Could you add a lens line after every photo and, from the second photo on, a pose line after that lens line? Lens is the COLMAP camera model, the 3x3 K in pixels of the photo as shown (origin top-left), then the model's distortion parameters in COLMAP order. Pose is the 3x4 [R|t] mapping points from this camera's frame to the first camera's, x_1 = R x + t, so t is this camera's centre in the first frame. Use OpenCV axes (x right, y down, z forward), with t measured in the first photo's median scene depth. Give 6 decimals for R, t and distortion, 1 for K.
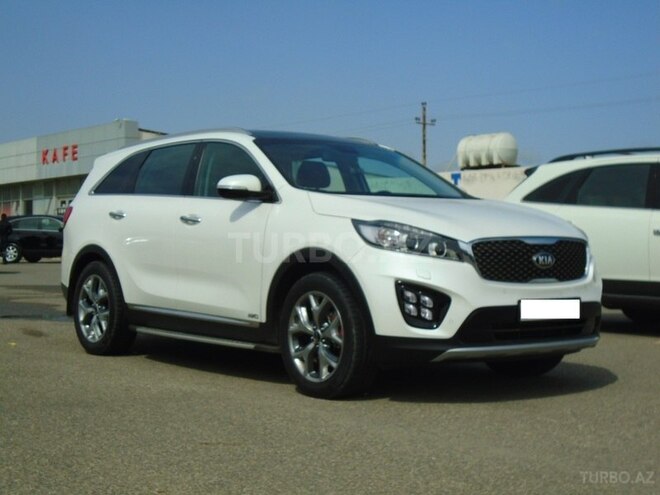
lens RADIAL K [[1123.8, 0, 329.9], [0, 1123.8, 248.2], [0, 0, 1]] dist [-0.011650, 0.000000]
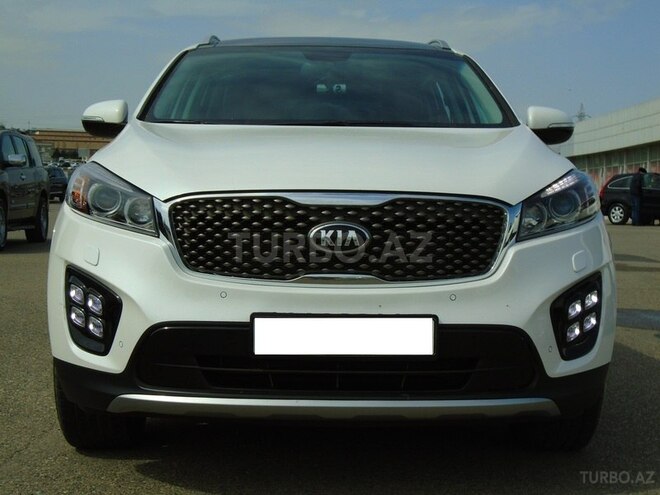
lens RADIAL K [[1123.8, 0, 329.7], [0, 1123.8, 247.6], [0, 0, 1]] dist [-0.011650, 0.000000]
pose [[0.800808, 0.032580, -0.598034, 0.494566], [-0.011943, 0.999189, 0.038443, -0.004232], [0.598802, -0.023643, 0.800548, 0.595095]]
